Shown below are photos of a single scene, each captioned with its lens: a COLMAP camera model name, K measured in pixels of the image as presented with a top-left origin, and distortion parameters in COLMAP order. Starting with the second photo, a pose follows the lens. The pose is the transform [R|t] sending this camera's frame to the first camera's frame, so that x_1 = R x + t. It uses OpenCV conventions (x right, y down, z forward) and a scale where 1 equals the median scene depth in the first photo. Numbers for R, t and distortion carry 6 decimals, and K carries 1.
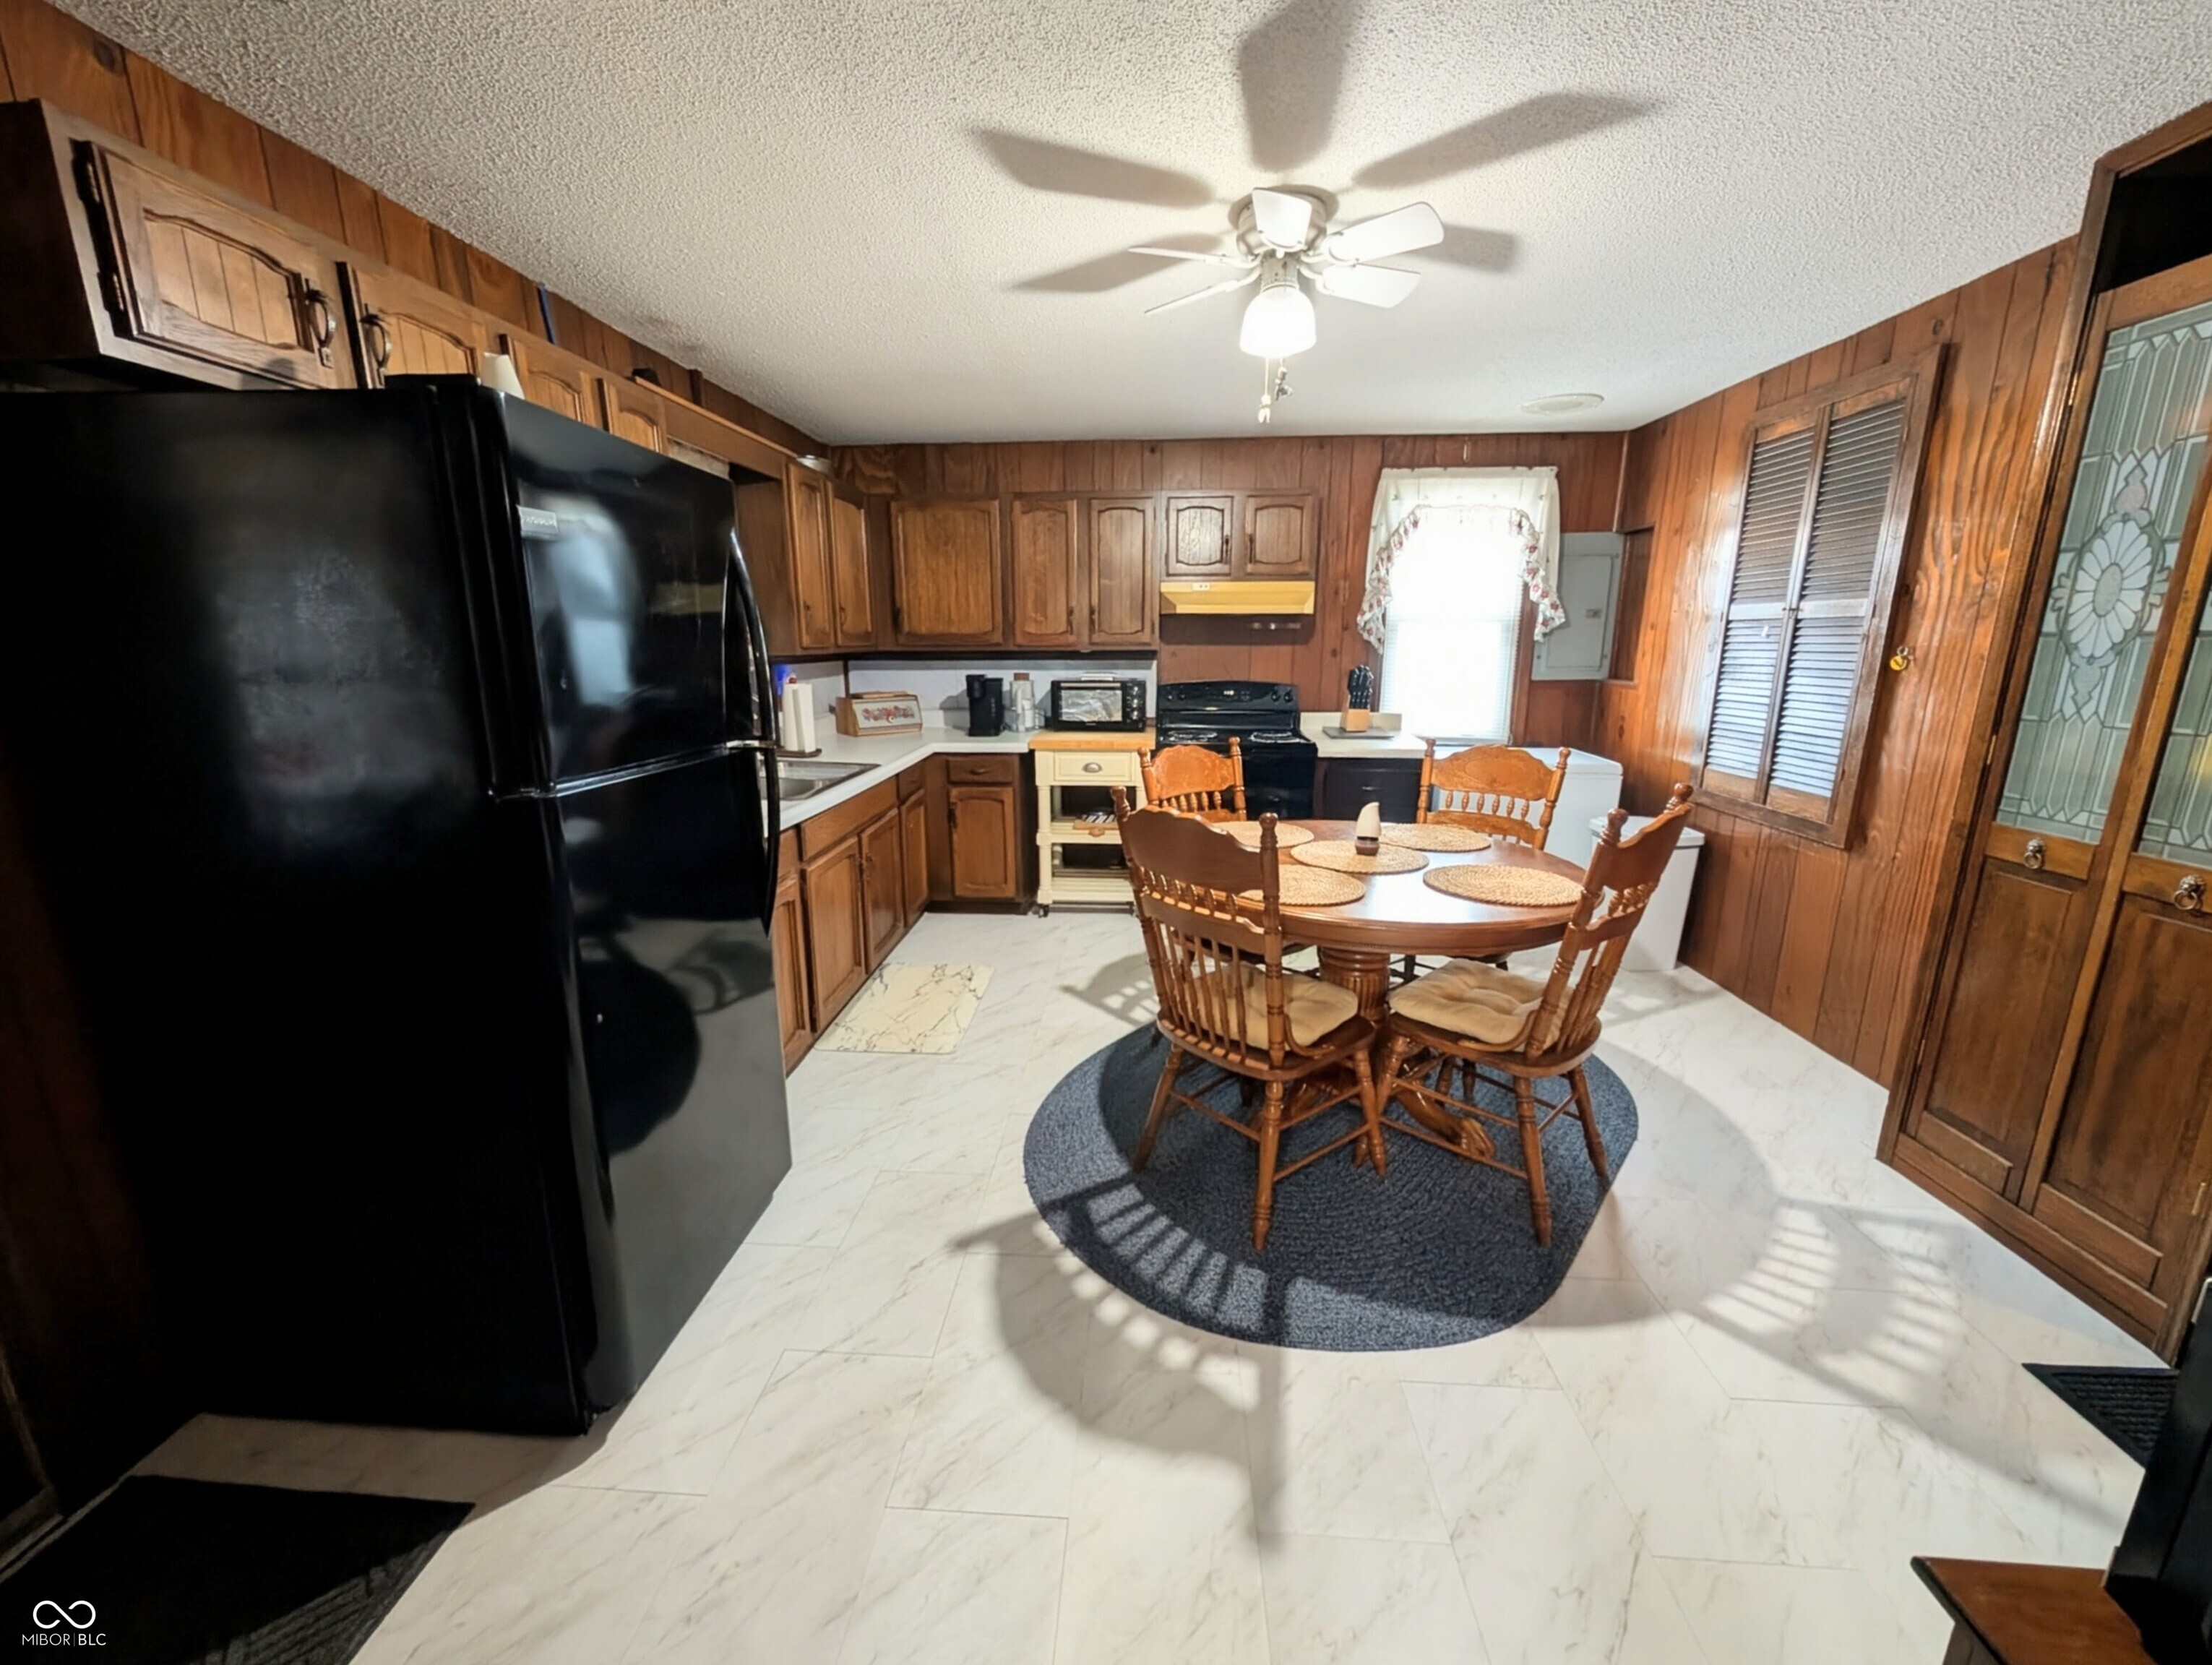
lens RADIAL K [[838.3, 0, 1111.0], [0, 838.3, 840.4], [0, 0, 1]] dist [-0.002102, 0.000863]
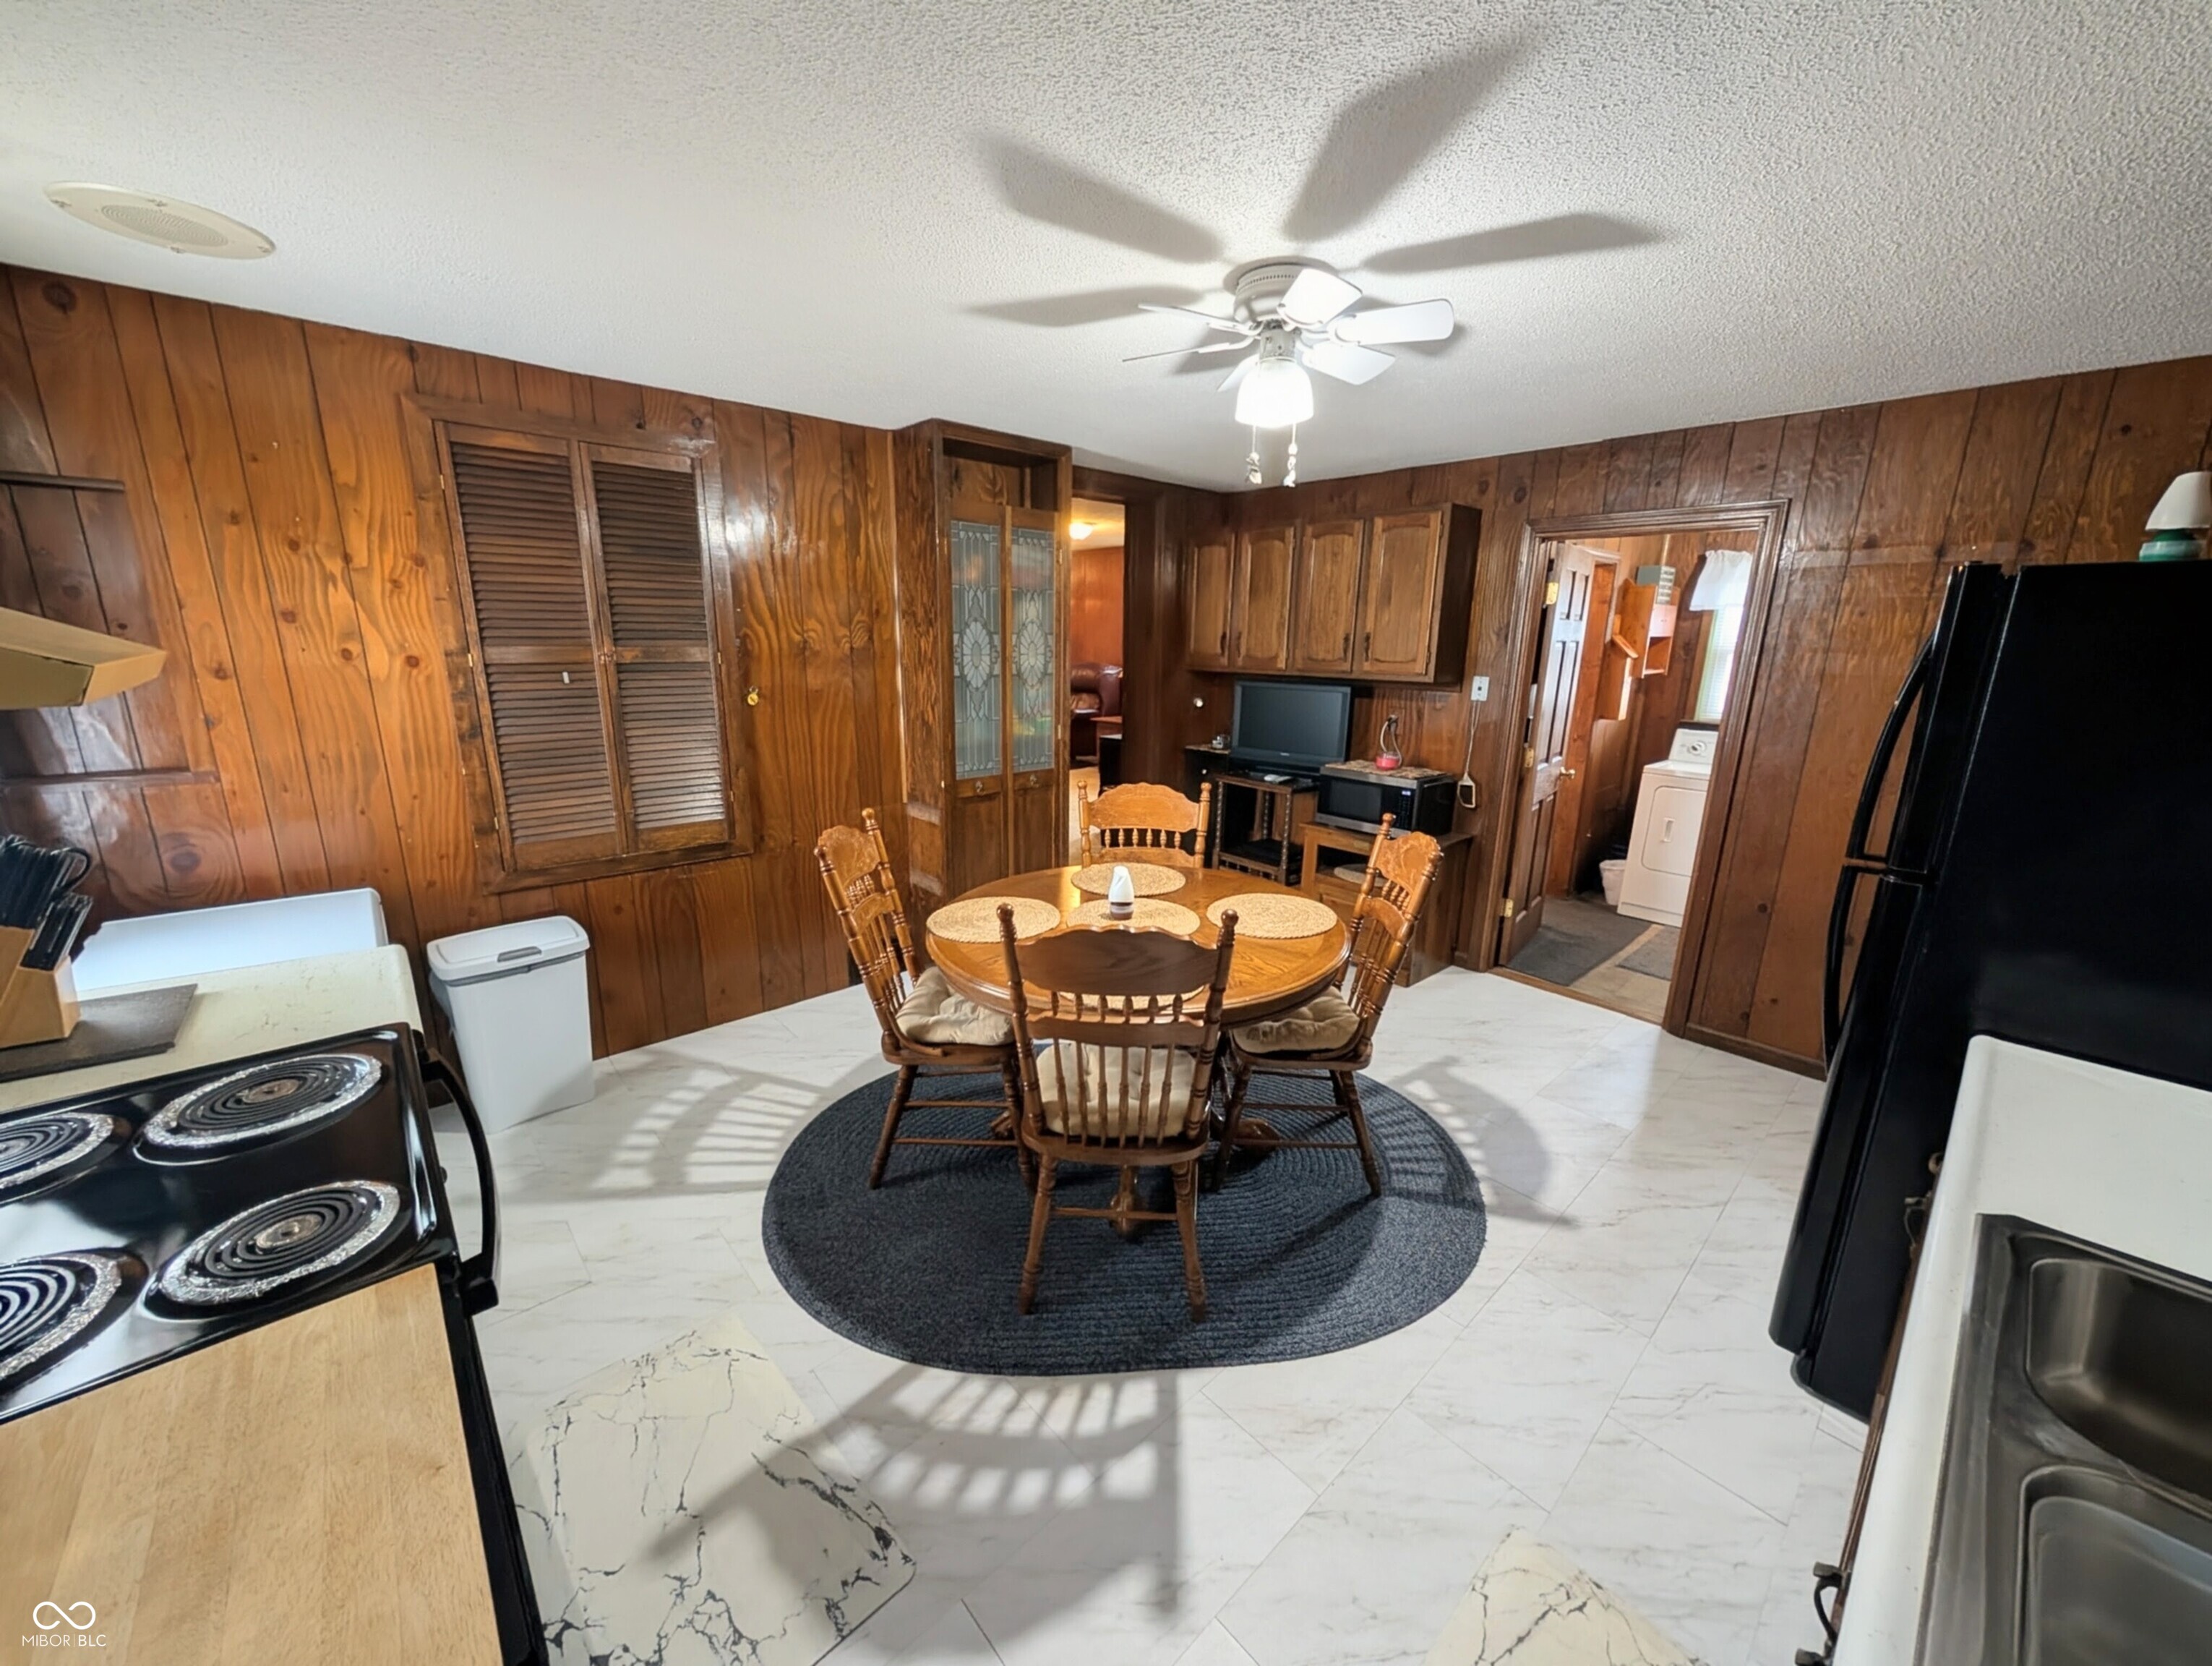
lens RADIAL K [[838.4, 0, 1100.7], [0, 838.4, 841.7], [0, 0, 1]] dist [-0.002102, 0.000863]
pose [[-0.712655, -0.175025, 0.679330, -0.247238], [0.153465, 0.906024, 0.394423, -0.335030], [-0.684523, 0.385341, -0.618822, 1.159080]]
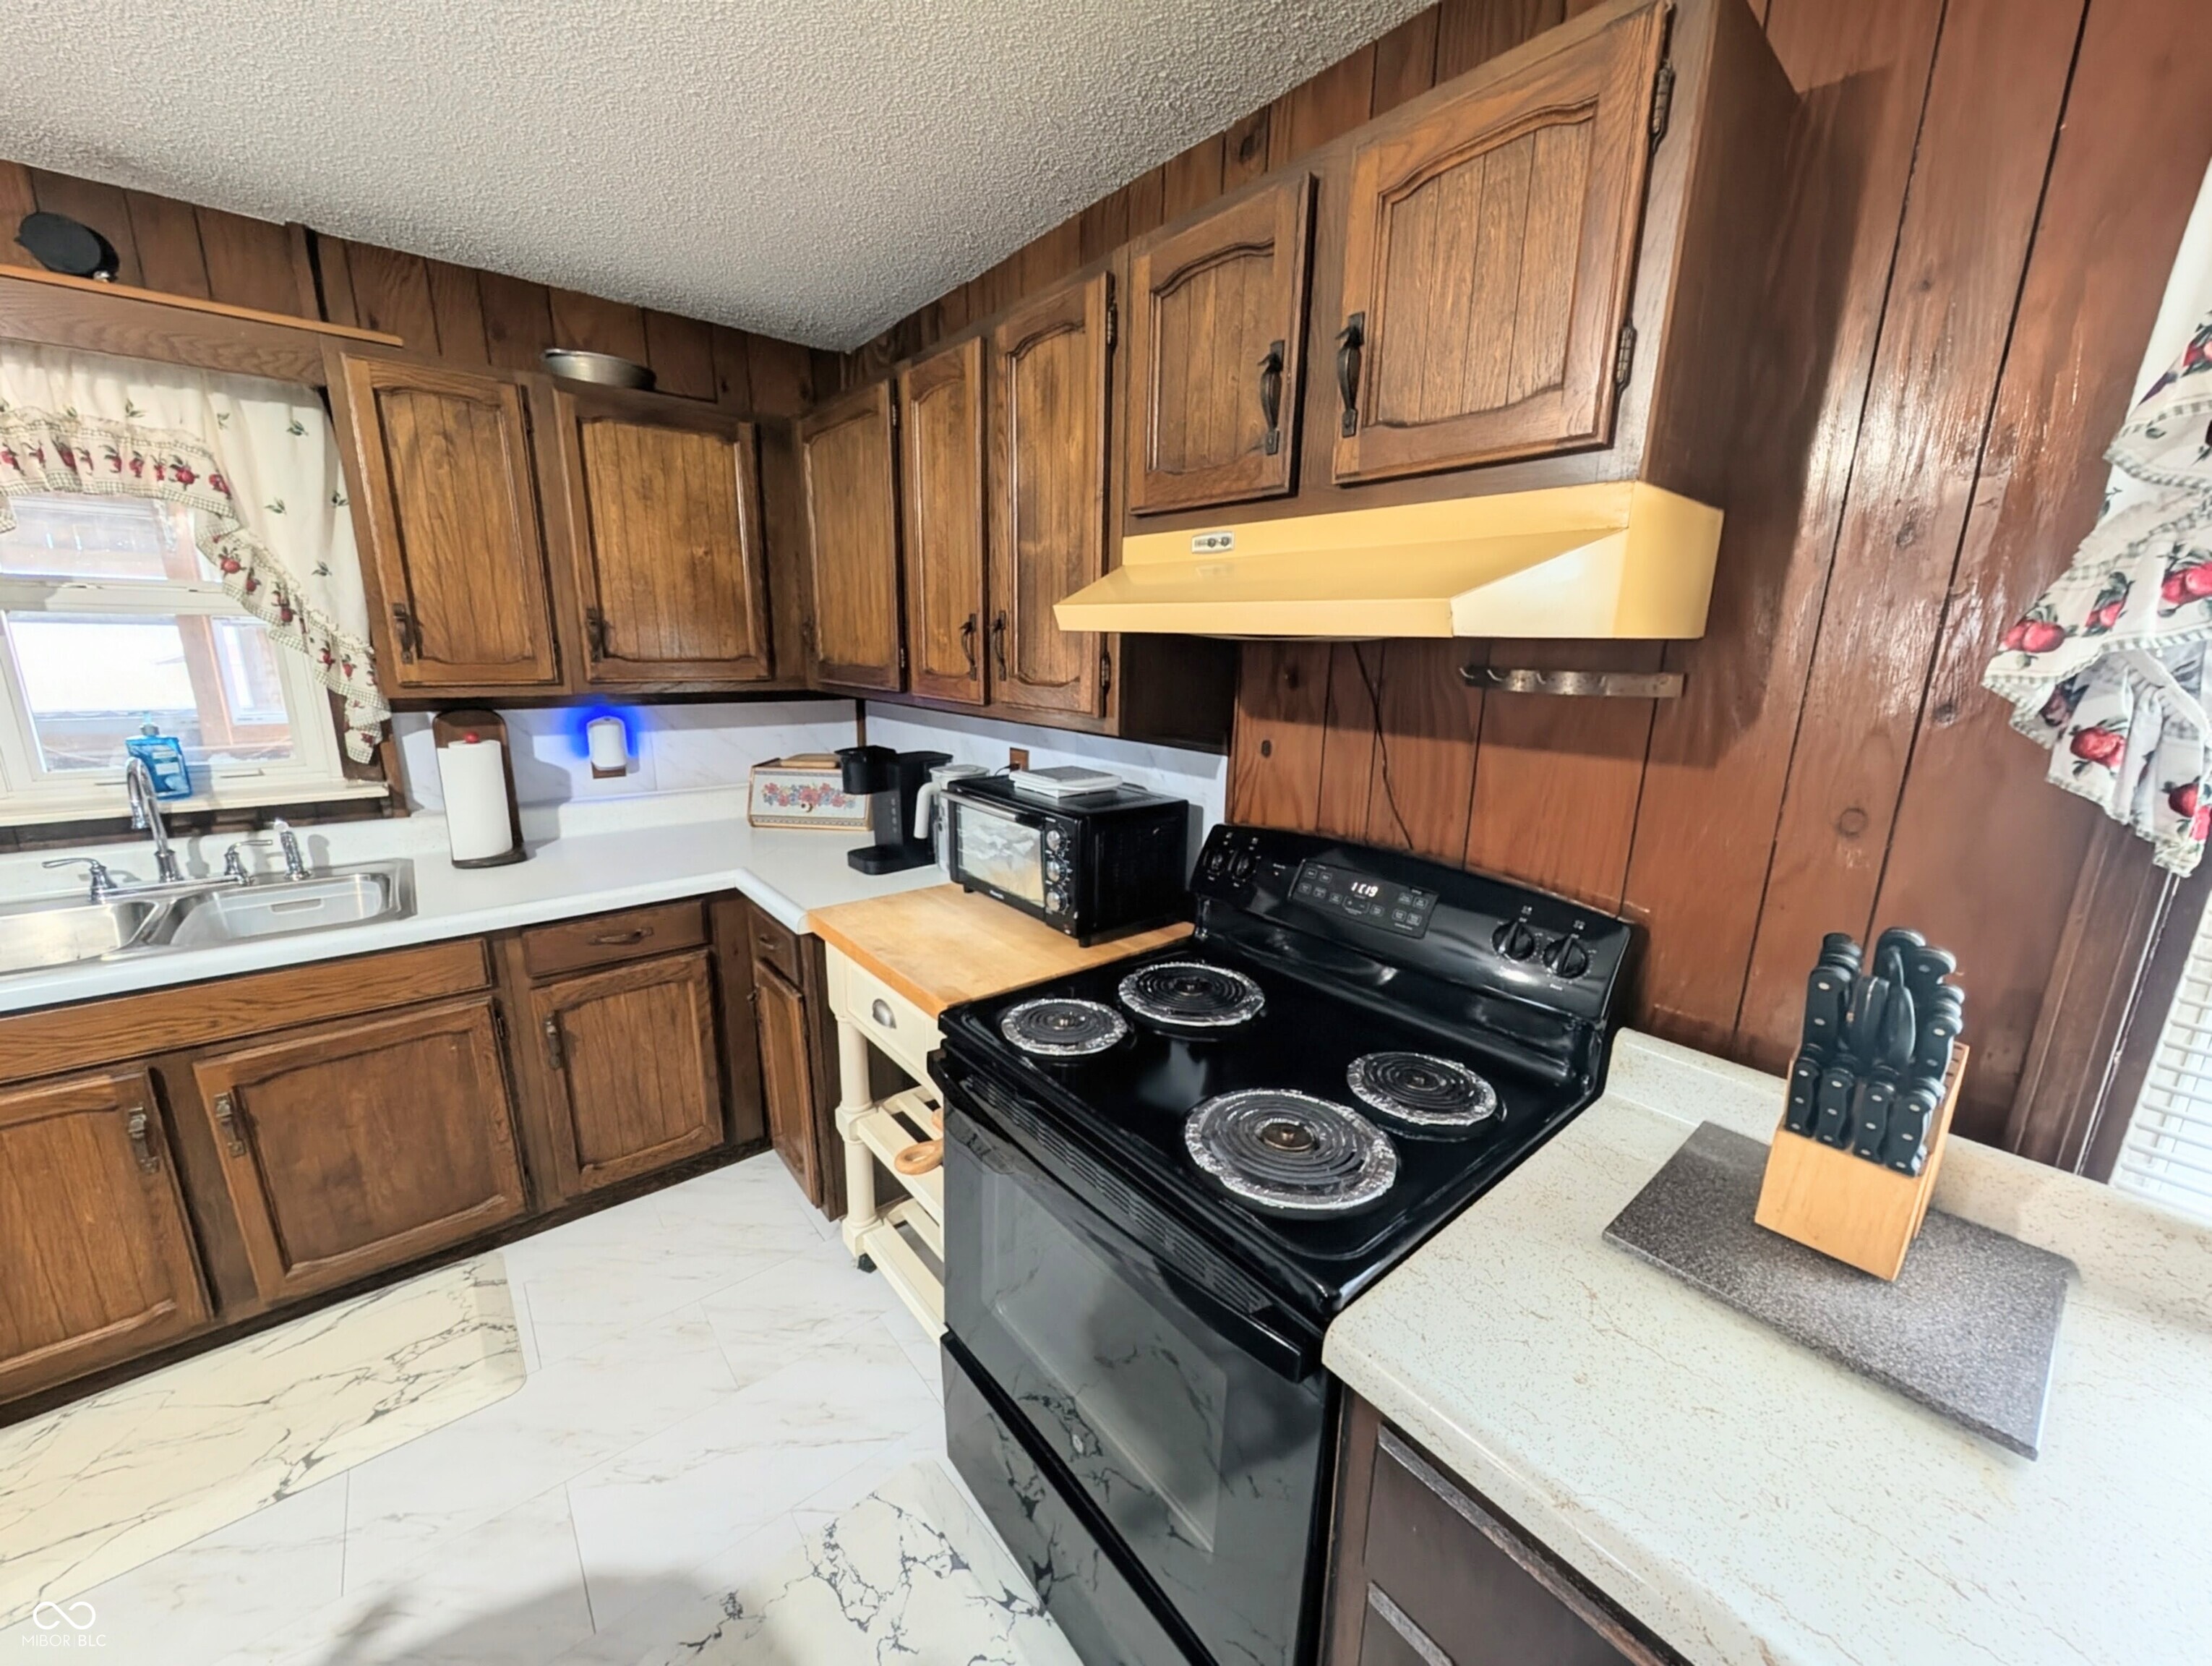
lens RADIAL K [[838.4, 0, 1109.5], [0, 838.4, 836.3], [0, 0, 1]] dist [-0.002102, 0.000863]
pose [[0.685320, 0.182274, -0.705062, 0.385526], [-0.194630, 0.978796, 0.063860, -0.262050], [0.701752, 0.093462, 0.706264, 0.954547]]
